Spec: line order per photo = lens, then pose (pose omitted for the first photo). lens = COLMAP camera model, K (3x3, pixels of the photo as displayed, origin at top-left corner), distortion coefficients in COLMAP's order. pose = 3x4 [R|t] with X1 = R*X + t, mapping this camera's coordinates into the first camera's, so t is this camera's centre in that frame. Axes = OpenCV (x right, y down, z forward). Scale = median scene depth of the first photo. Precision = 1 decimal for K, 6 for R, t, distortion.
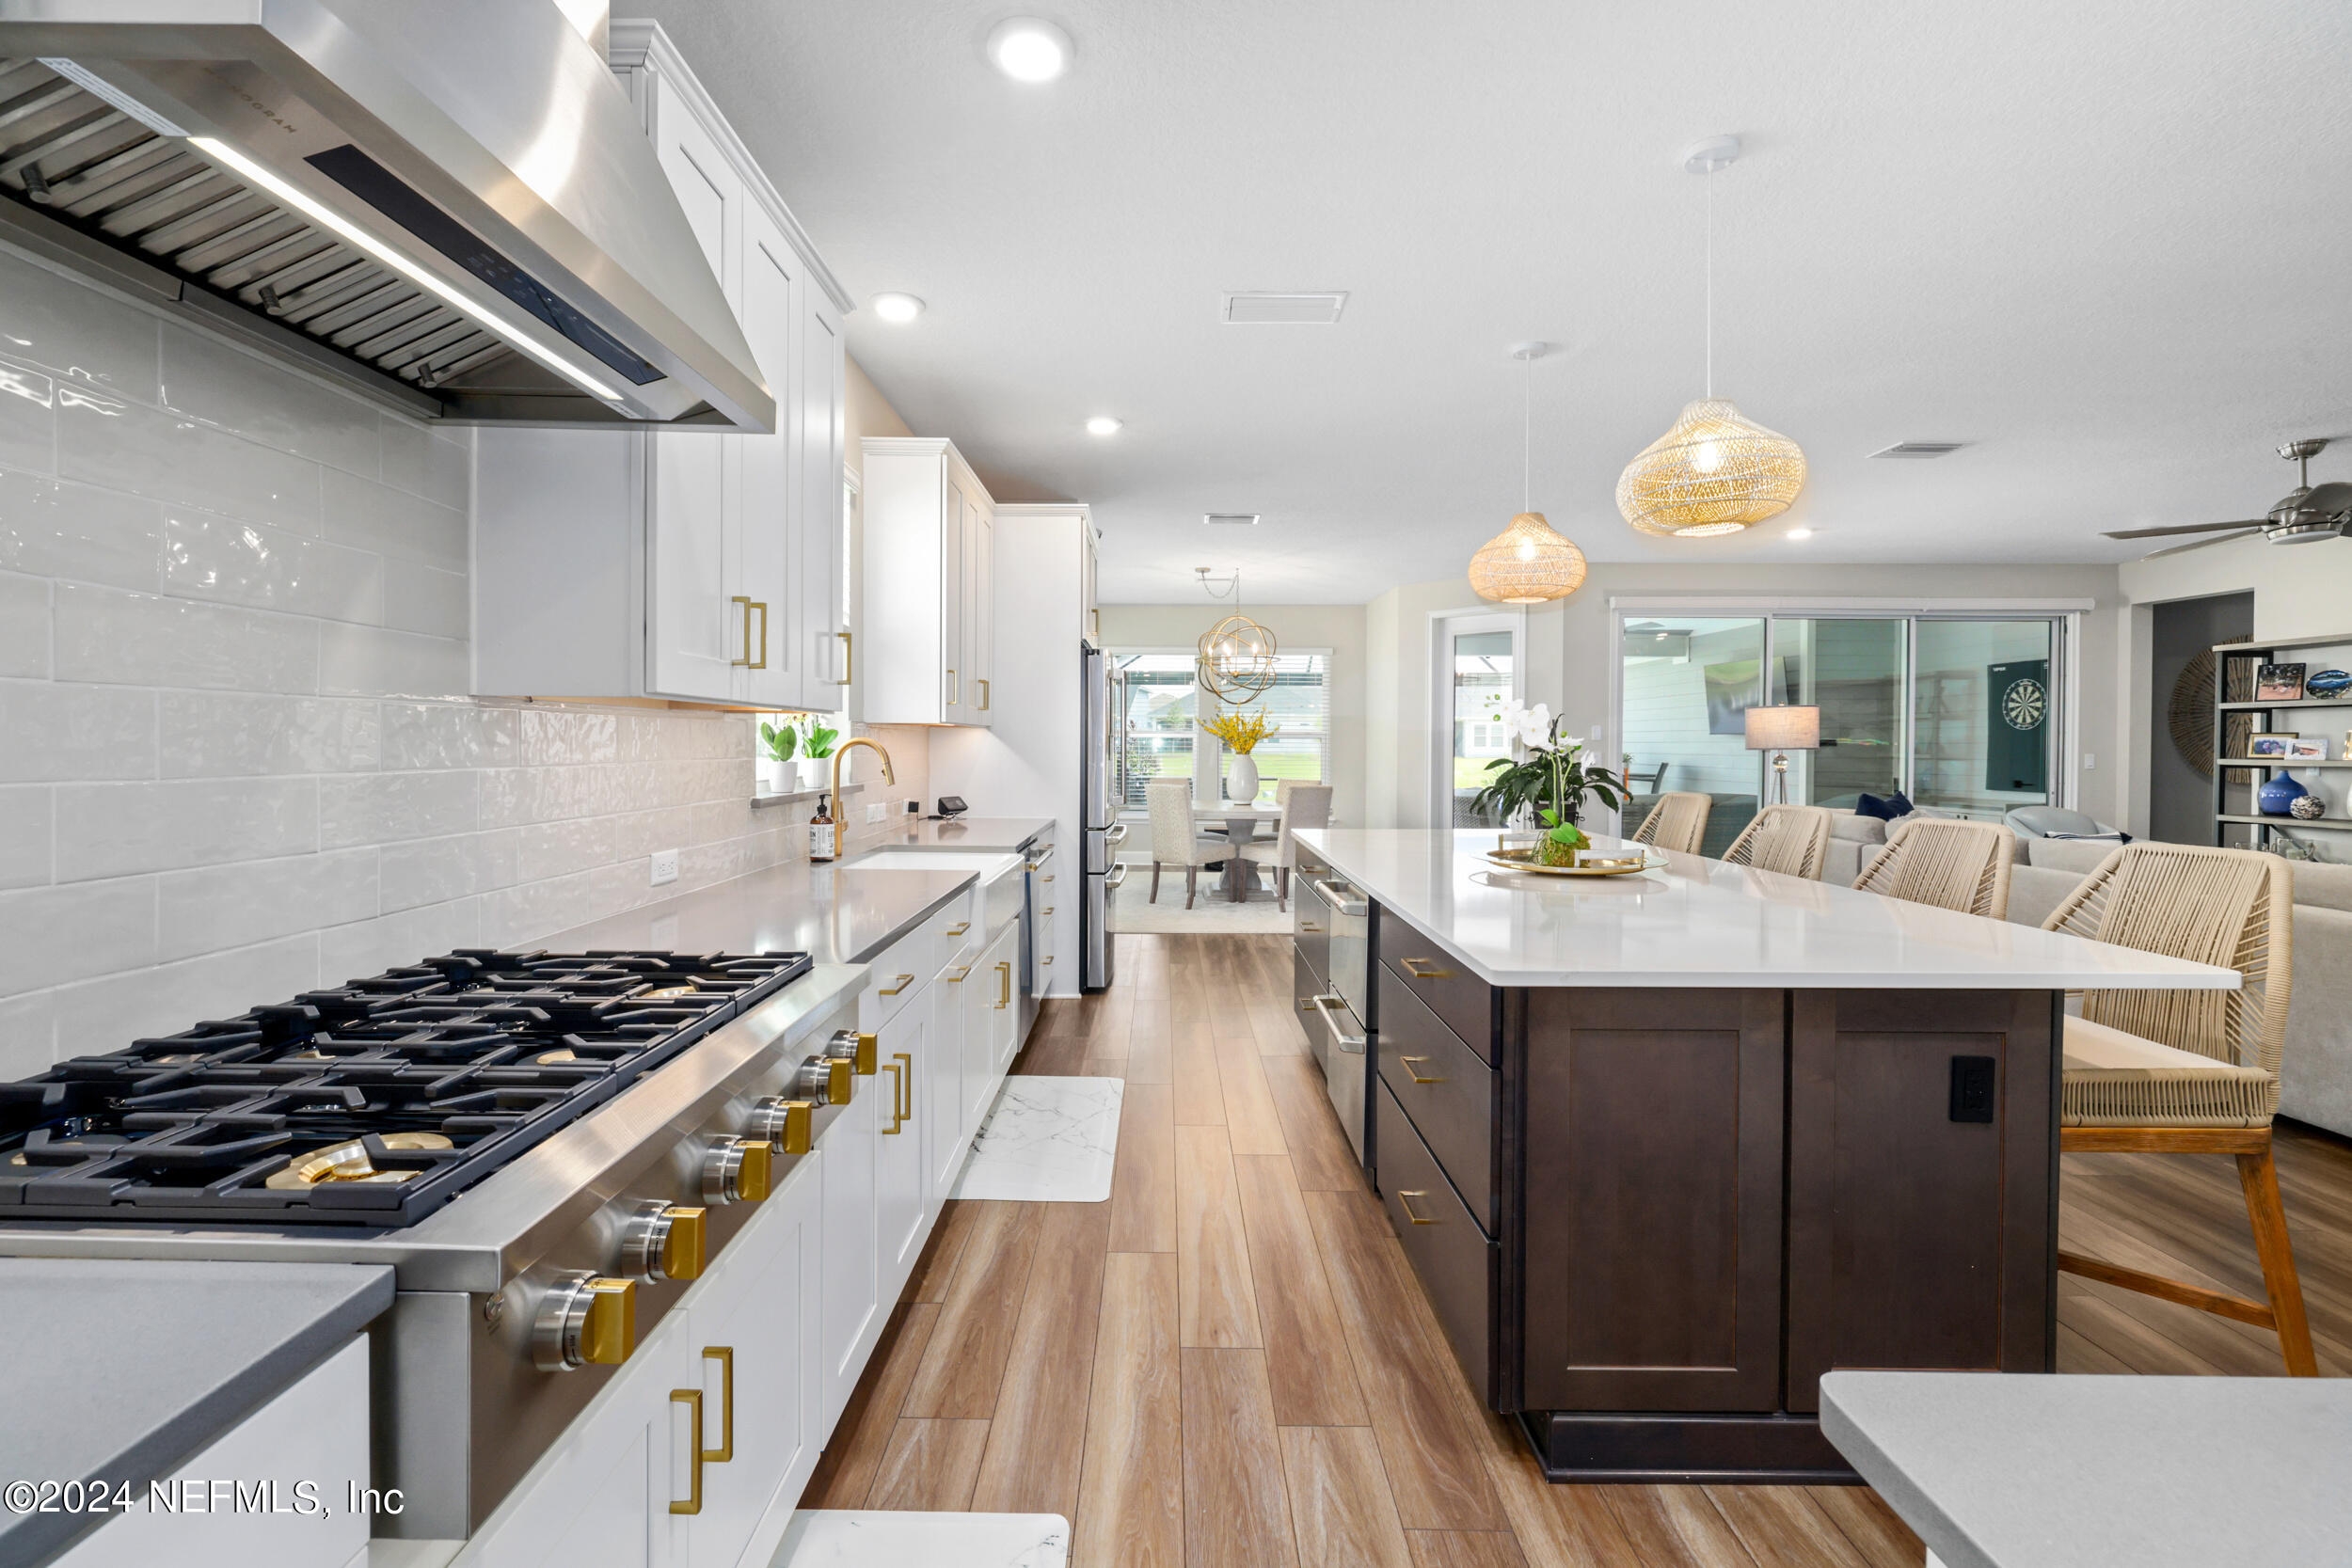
lens RADIAL K [[983.5, 0, 1144.5], [0, 983.5, 756.9], [0, 0, 1]] dist [-0.002384, 0.000256]
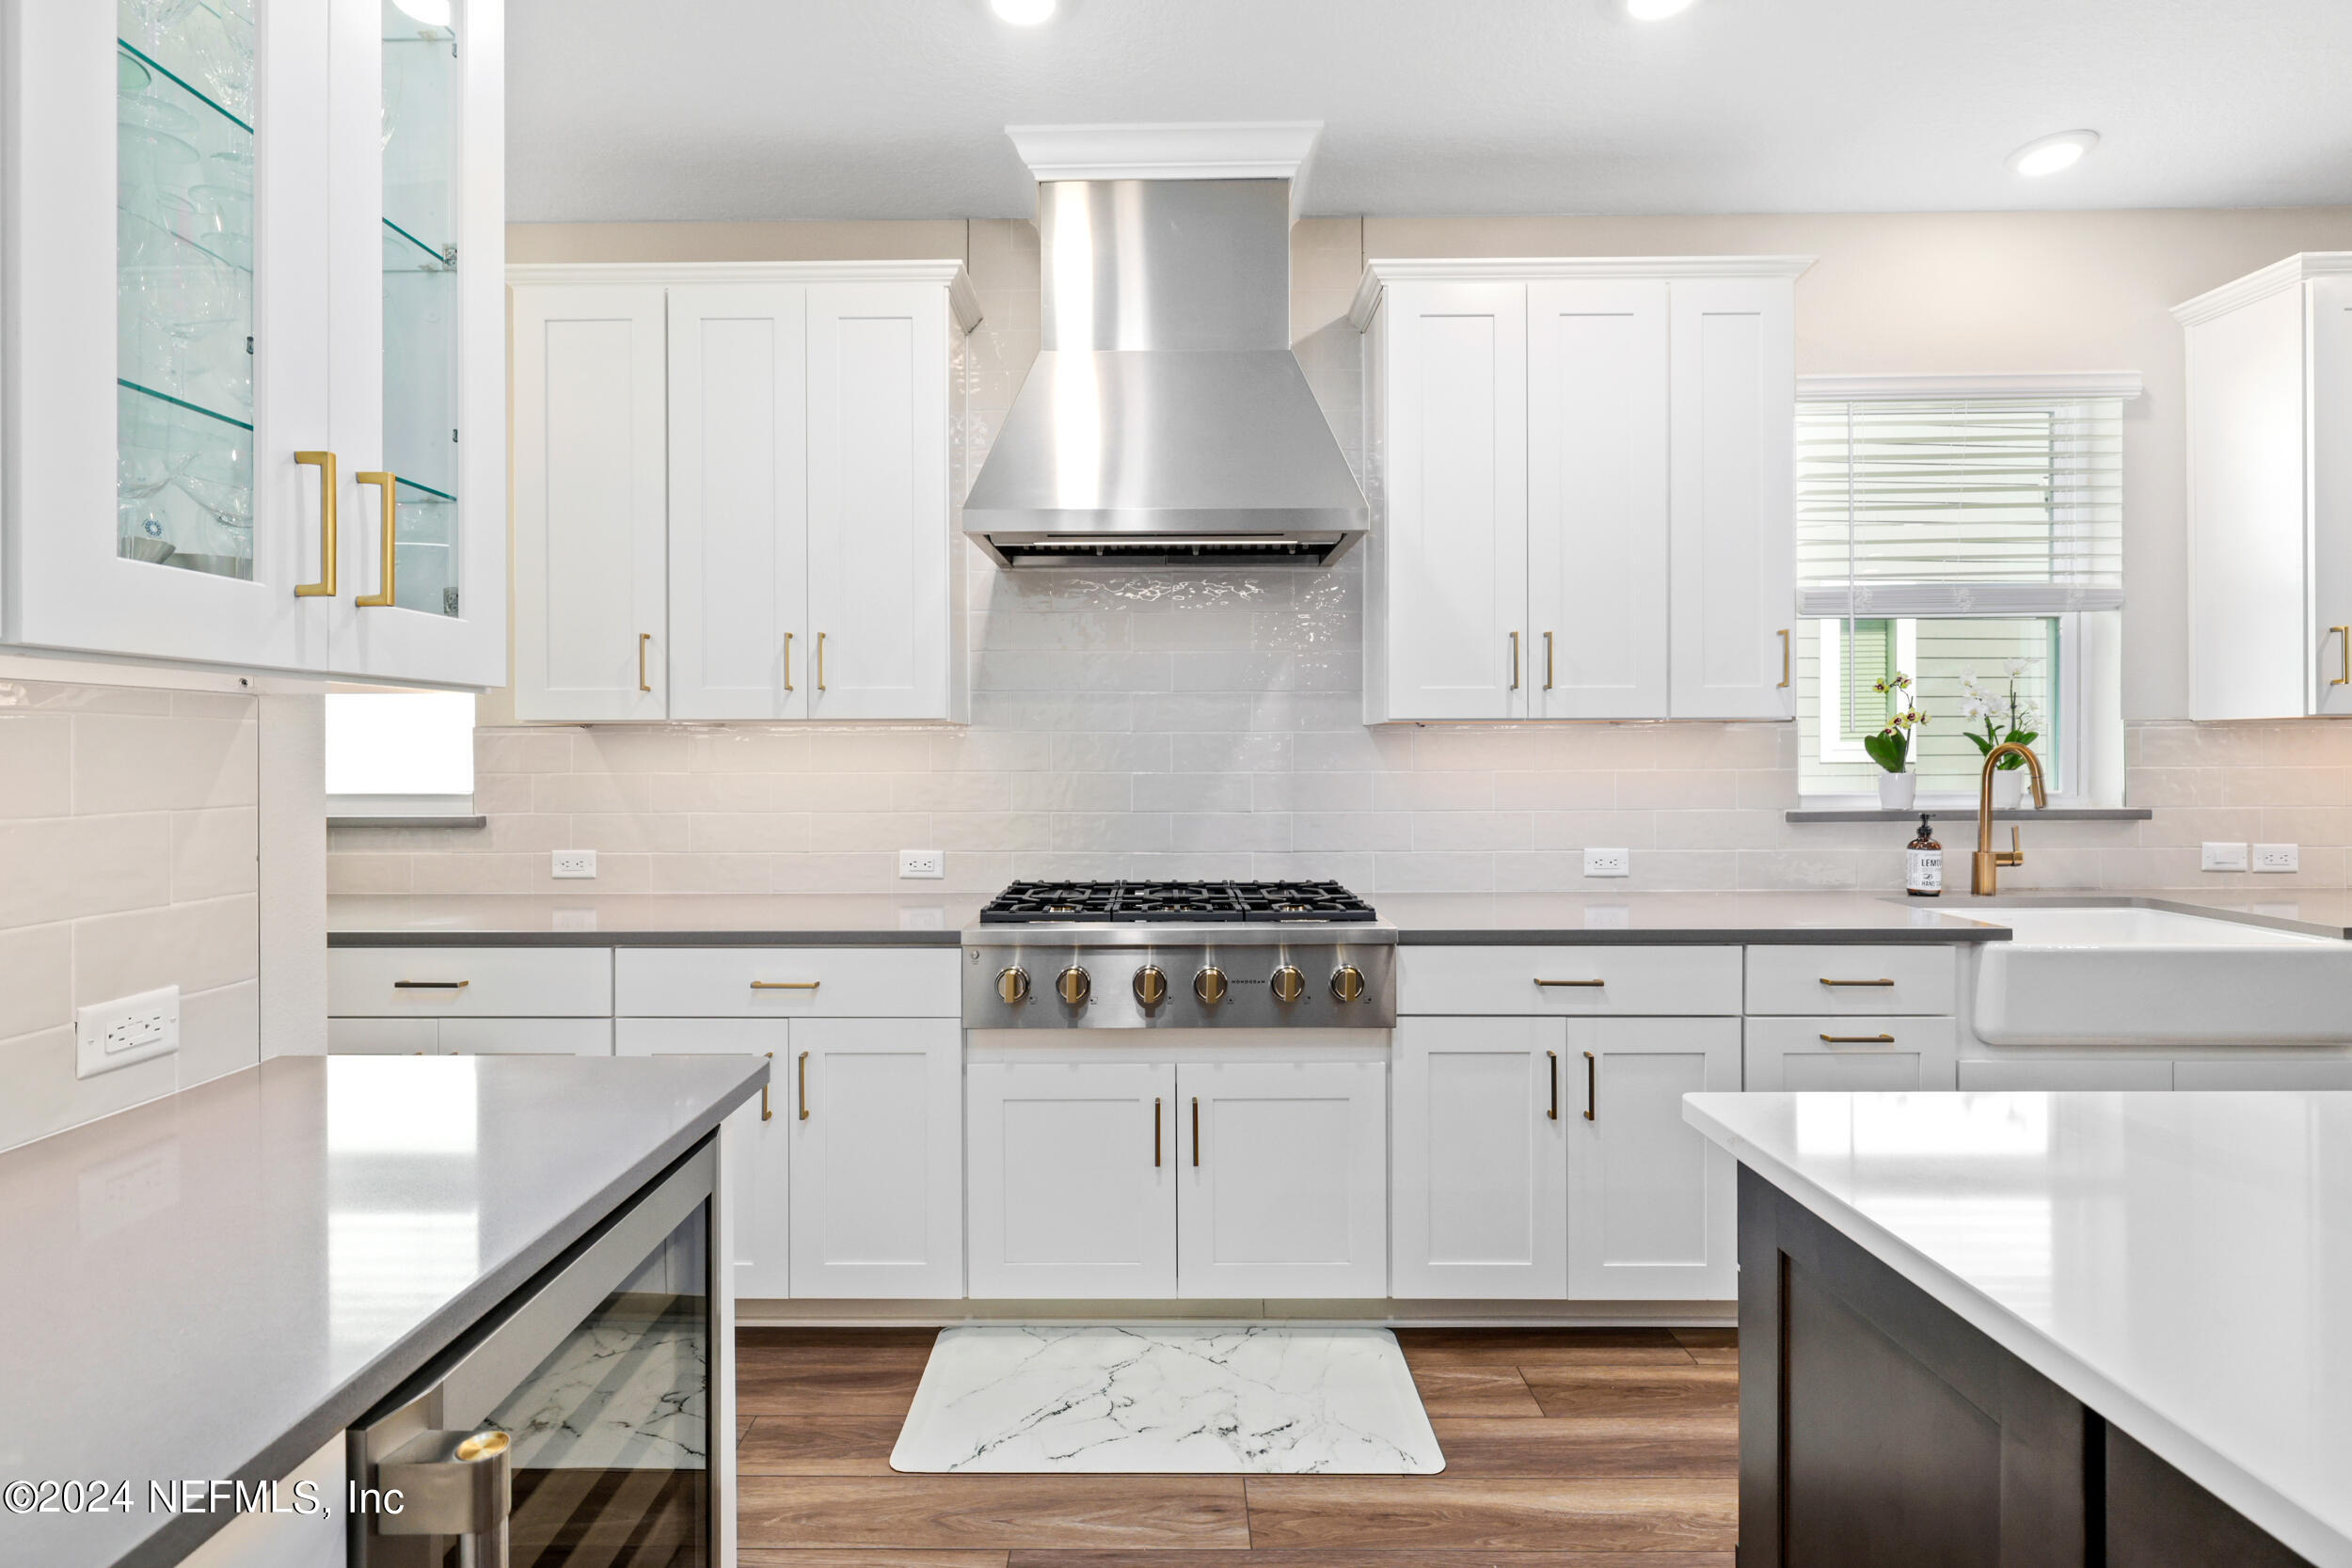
lens RADIAL K [[1106.8, 0, 1152.7], [0, 1106.8, 755.0], [0, 0, 1]] dist [0.001721, -0.000442]
pose [[0.009556, -0.001976, -0.999952, 0.656033], [-0.008152, 0.999965, -0.002054, -0.004739], [0.999921, 0.008171, 0.009540, 0.380887]]
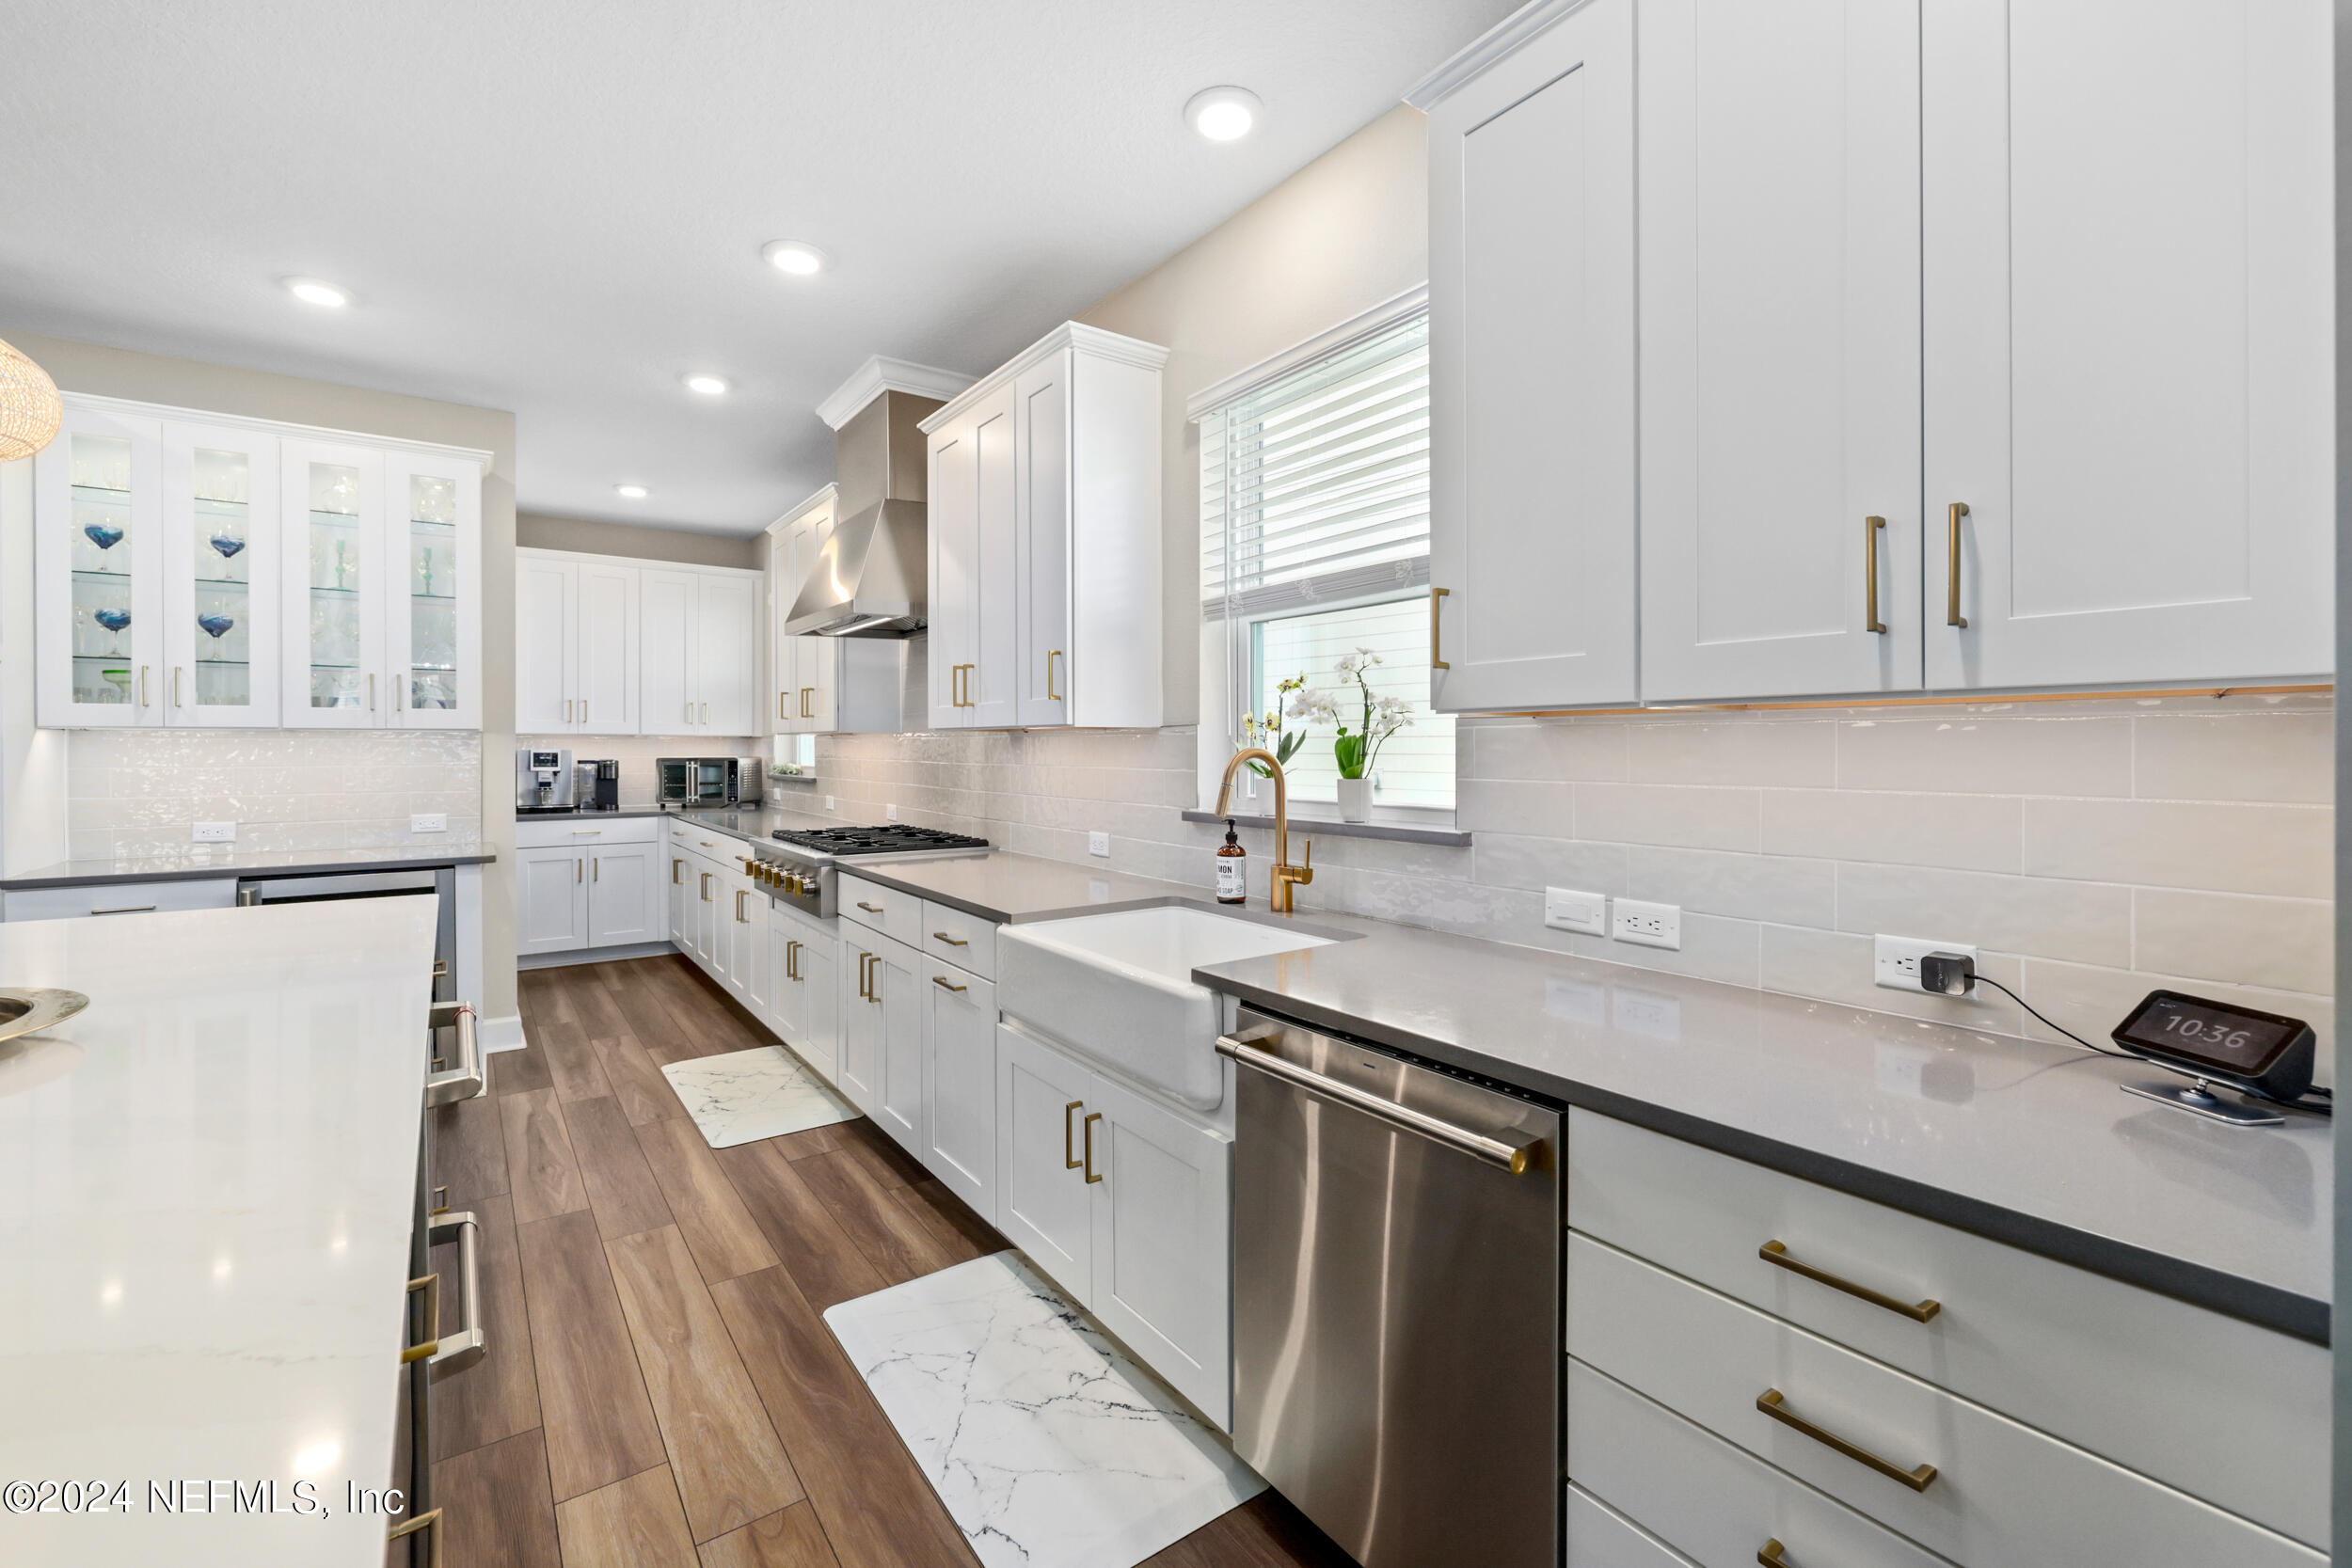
lens RADIAL K [[983.5, 0, 1150.3], [0, 983.5, 753.3], [0, 0, 1]] dist [-0.002384, 0.000256]
pose [[-0.802580, -0.001611, -0.596543, 0.227127], [-0.012315, 0.999828, 0.013868, -0.029125], [0.596418, 0.018476, -0.802462, 1.772879]]
